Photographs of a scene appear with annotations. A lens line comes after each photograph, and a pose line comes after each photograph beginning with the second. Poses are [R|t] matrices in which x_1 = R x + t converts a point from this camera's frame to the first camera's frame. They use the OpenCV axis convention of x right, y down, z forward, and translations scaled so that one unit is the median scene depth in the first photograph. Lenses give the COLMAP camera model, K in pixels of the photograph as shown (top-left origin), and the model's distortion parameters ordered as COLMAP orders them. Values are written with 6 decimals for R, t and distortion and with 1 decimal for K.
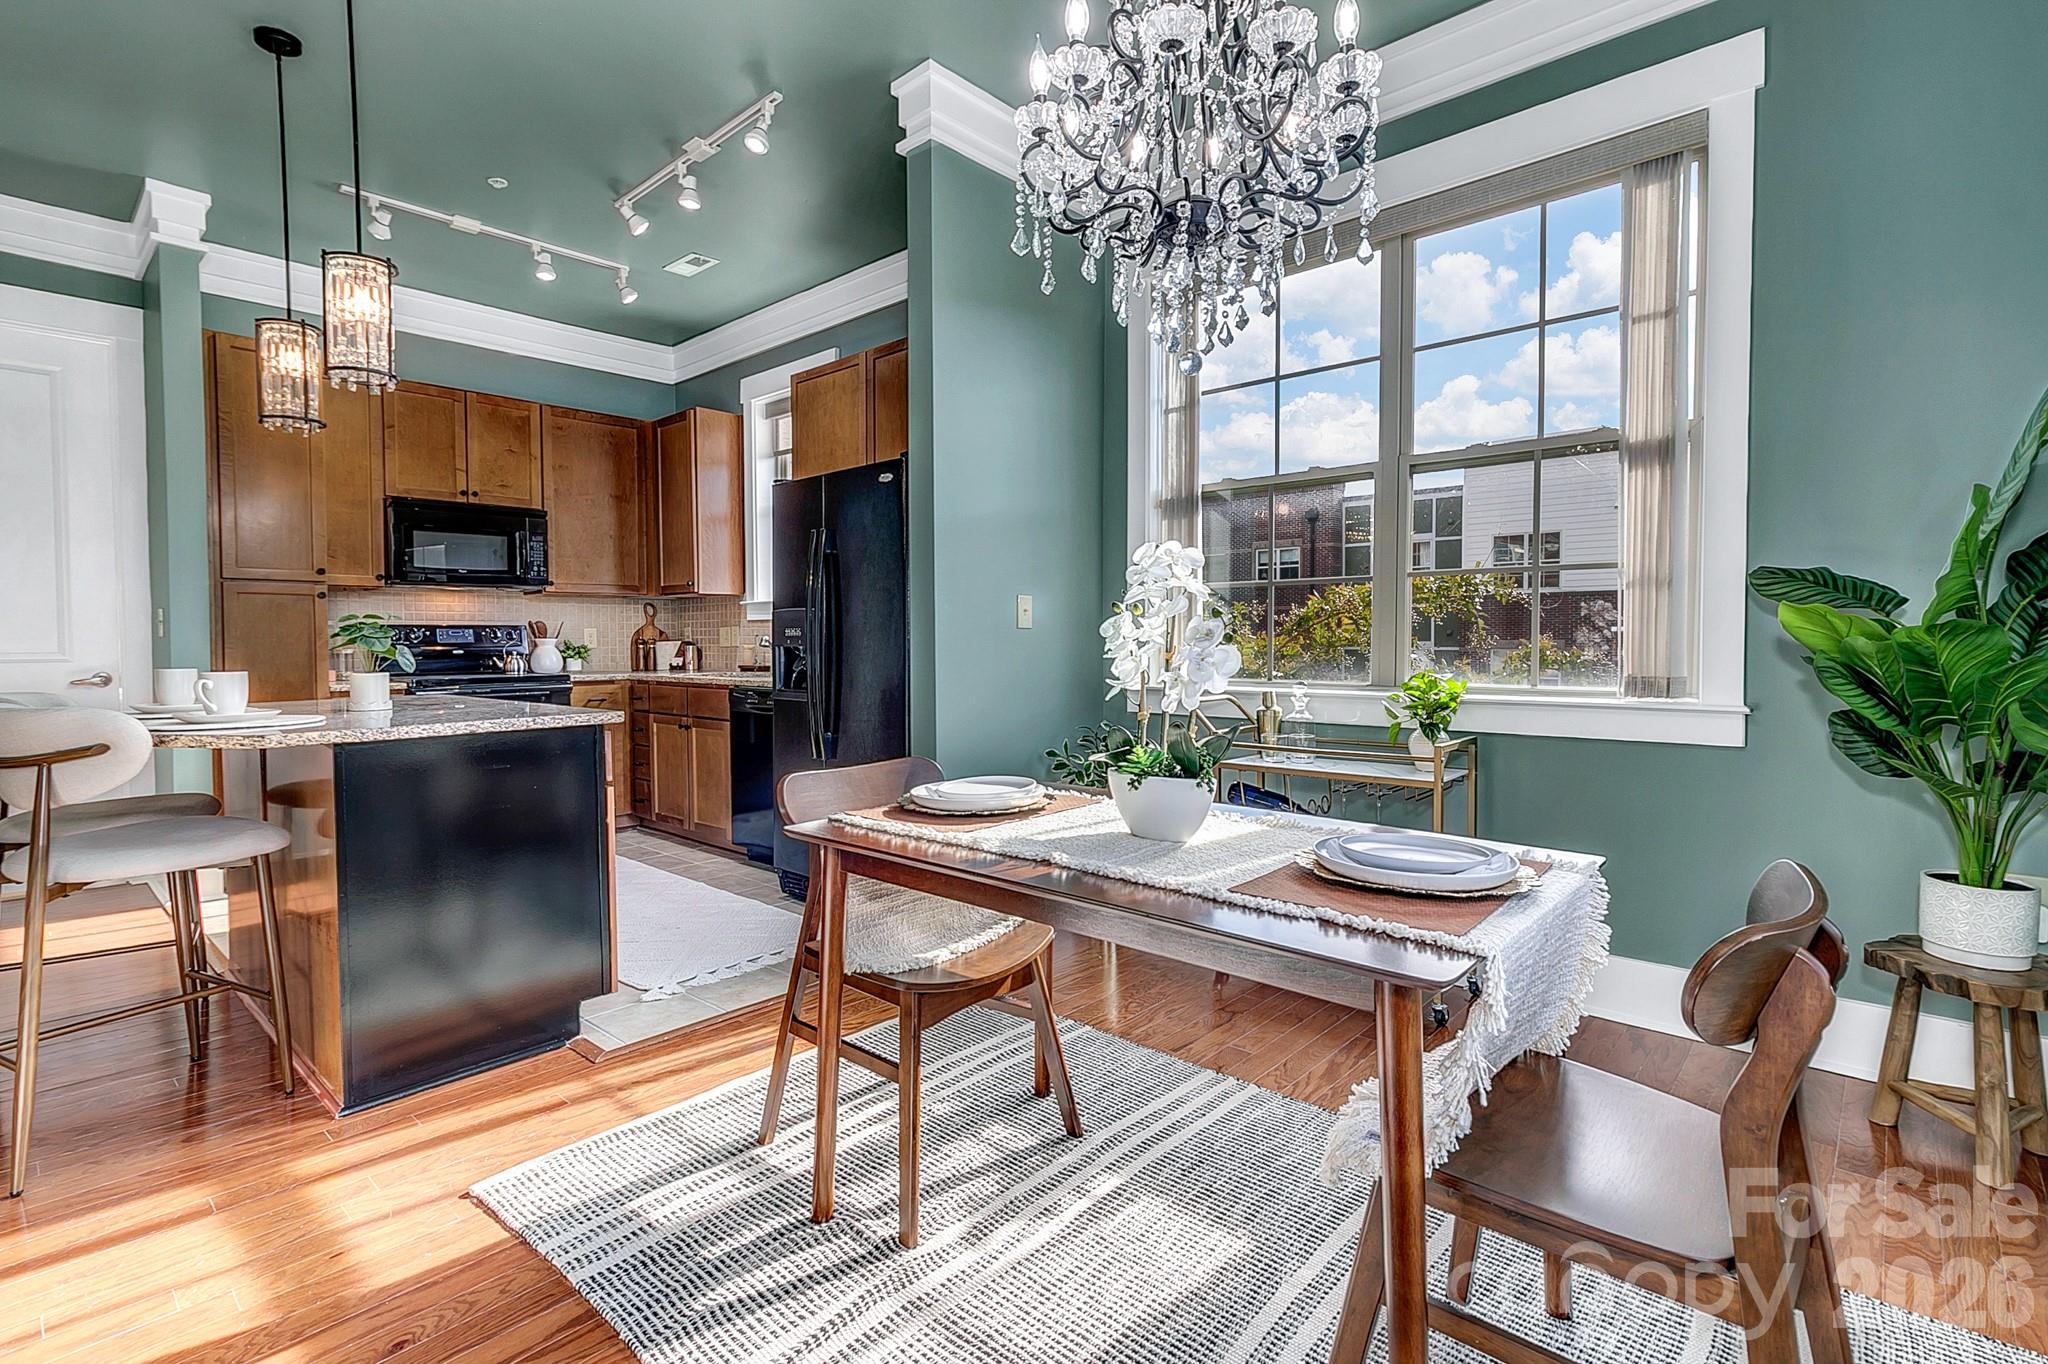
lens RADIAL K [[944.4, 0, 1004.0], [0, 944.4, 661.5], [0, 0, 1]] dist [0.002106, 0.001303]
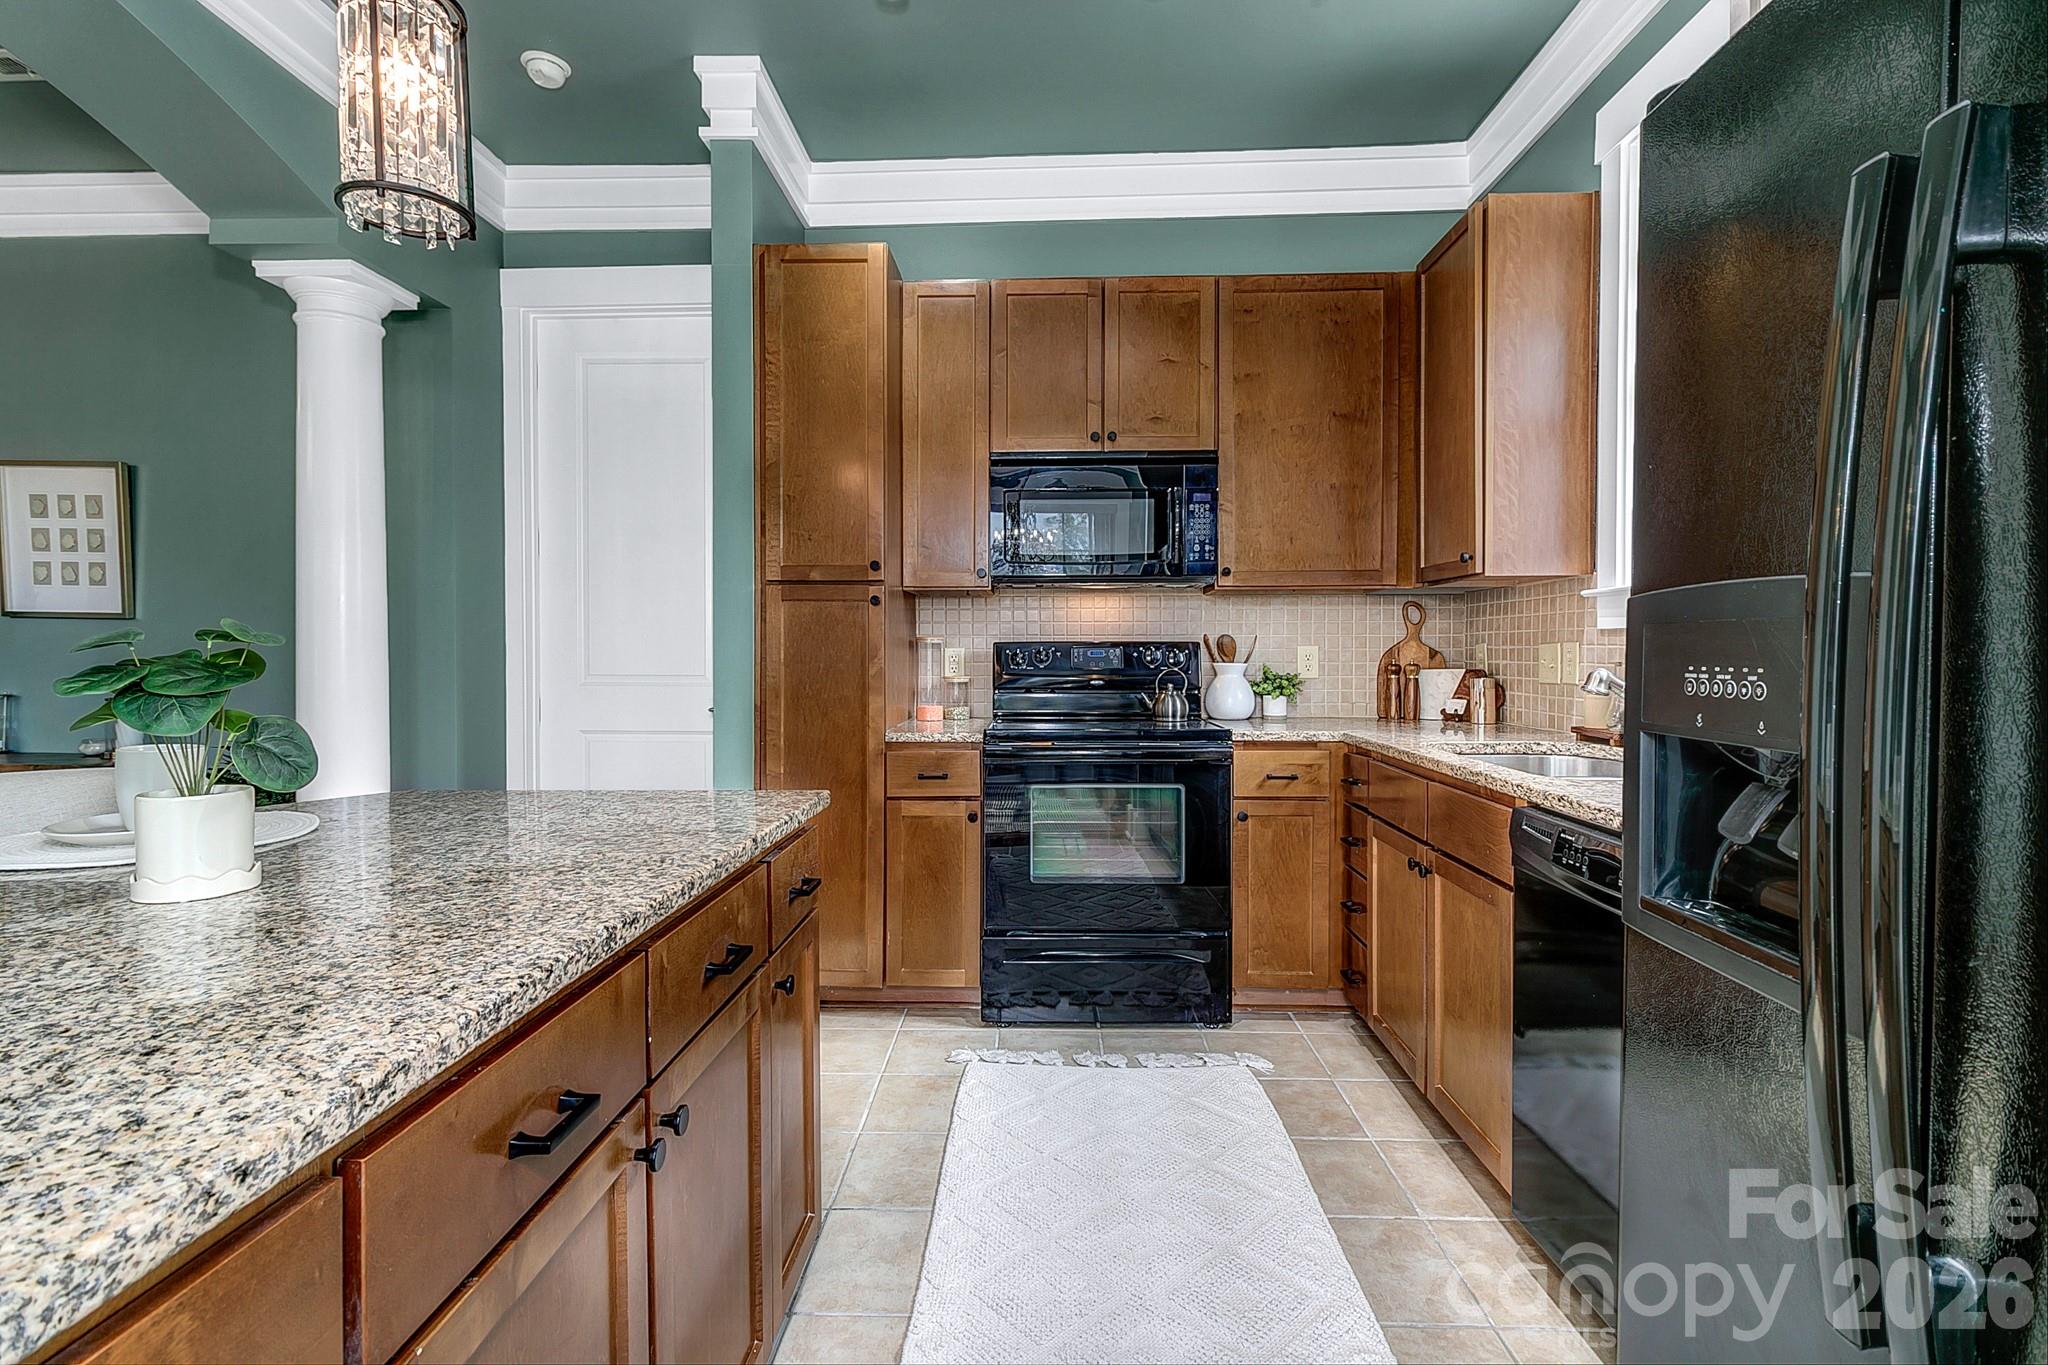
lens RADIAL K [[944.4, 0, 998.7], [0, 944.4, 664.8], [0, 0, 1]] dist [0.002106, 0.001303]
pose [[0.646704, 0.017913, -0.762531, -0.117009], [-0.023244, 0.999723, 0.003771, -0.023236], [0.762387, 0.015285, 0.646941, 0.515179]]
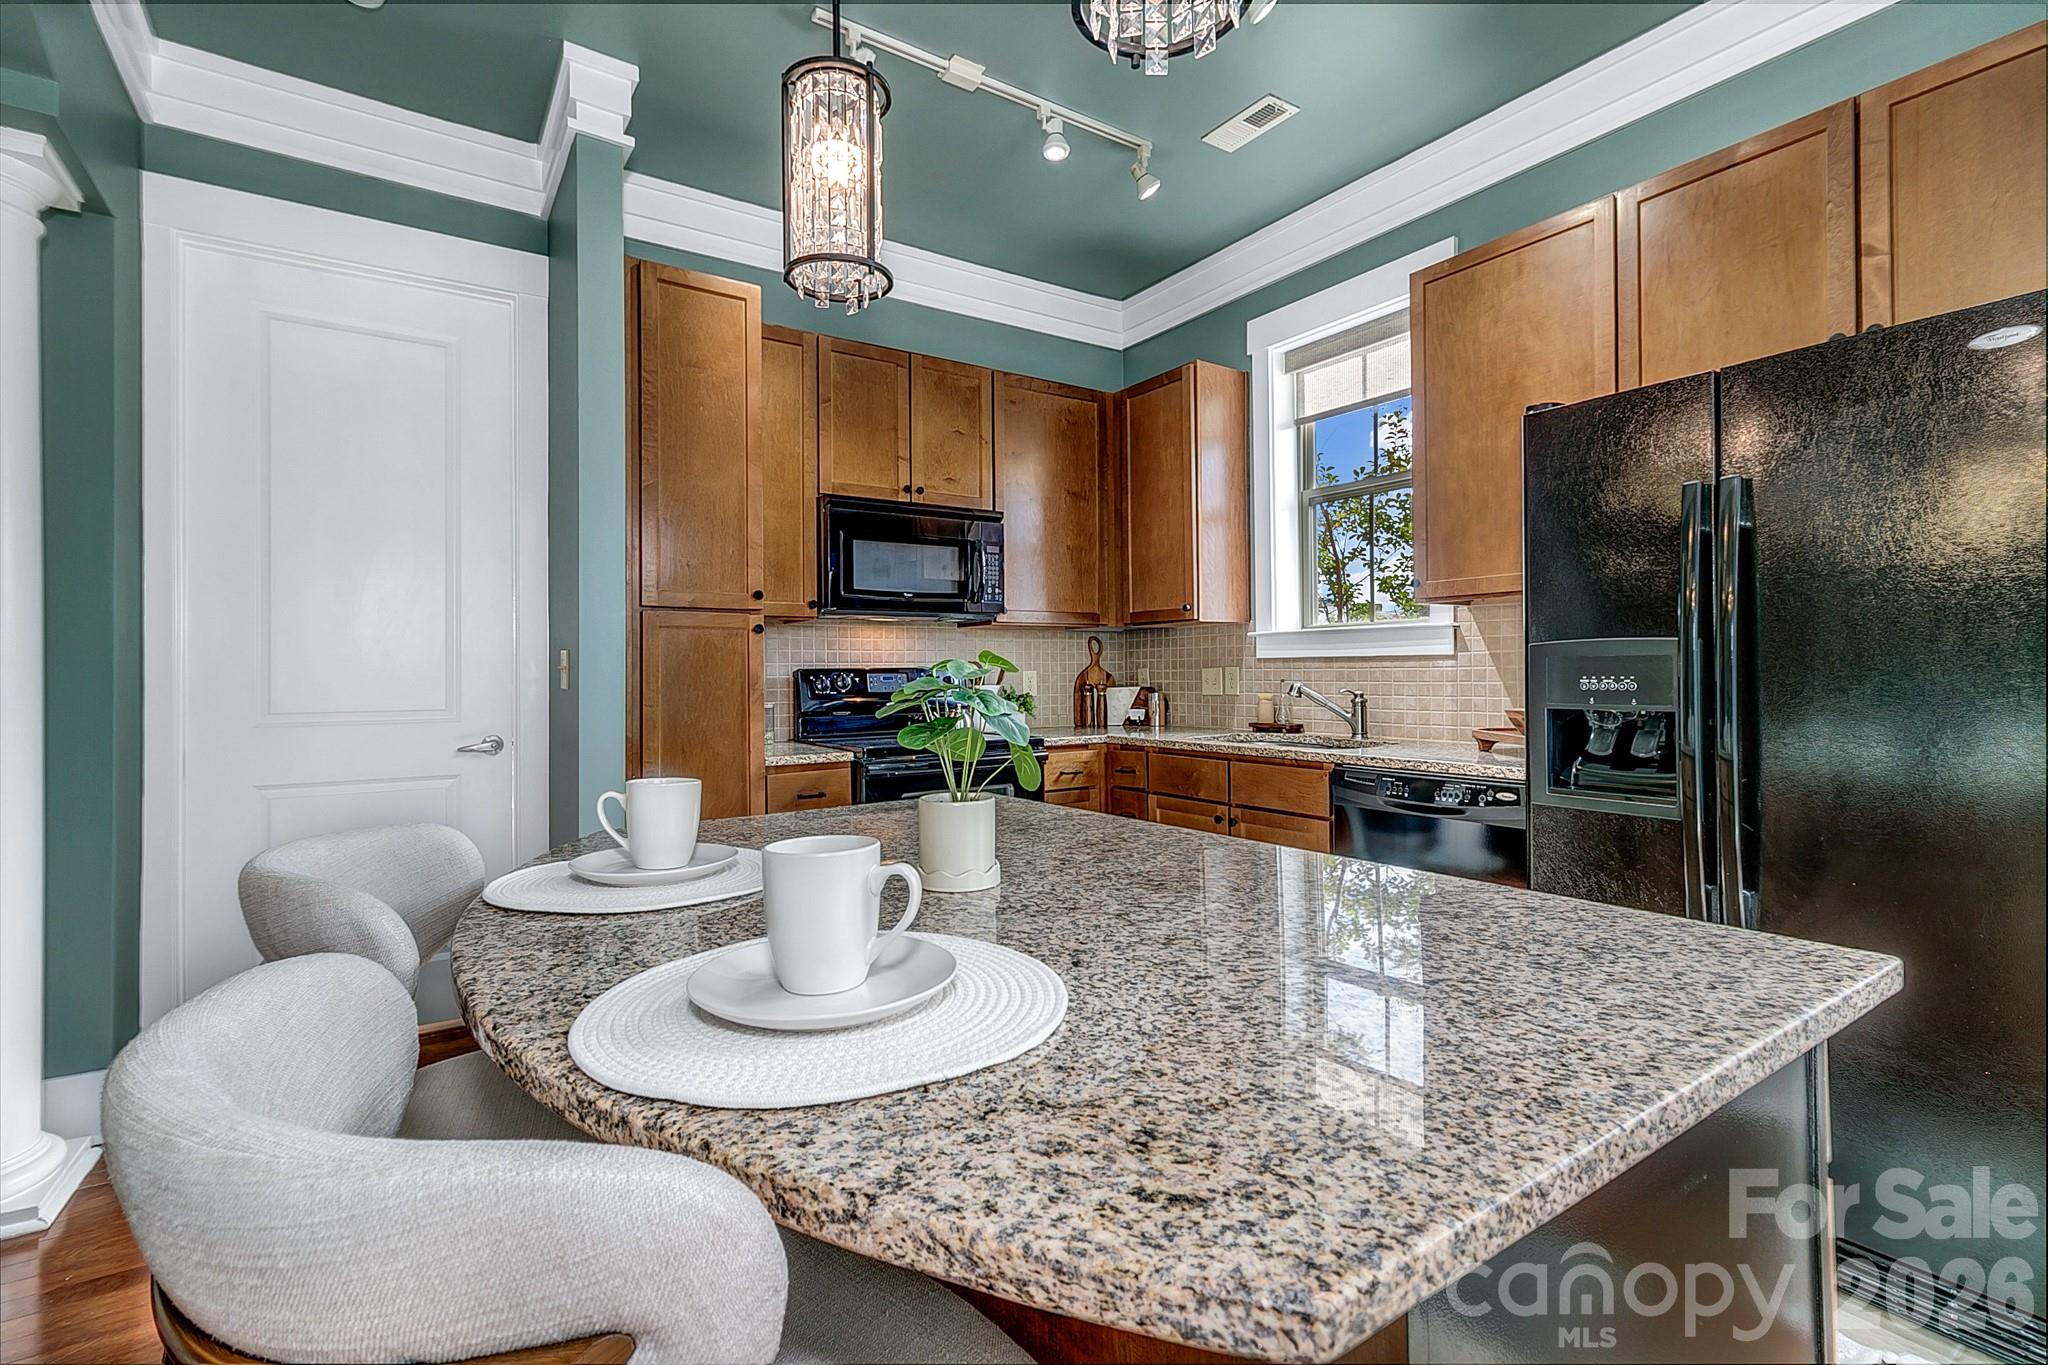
lens RADIAL K [[944.4, 0, 1028.6], [0, 944.4, 665.2], [0, 0, 1]] dist [0.002106, 0.001303]
pose [[0.973477, -0.006091, -0.228705, -0.299854], [-0.001375, 0.999472, -0.032468, -0.016943], [0.228782, 0.031921, 0.972954, 0.298274]]
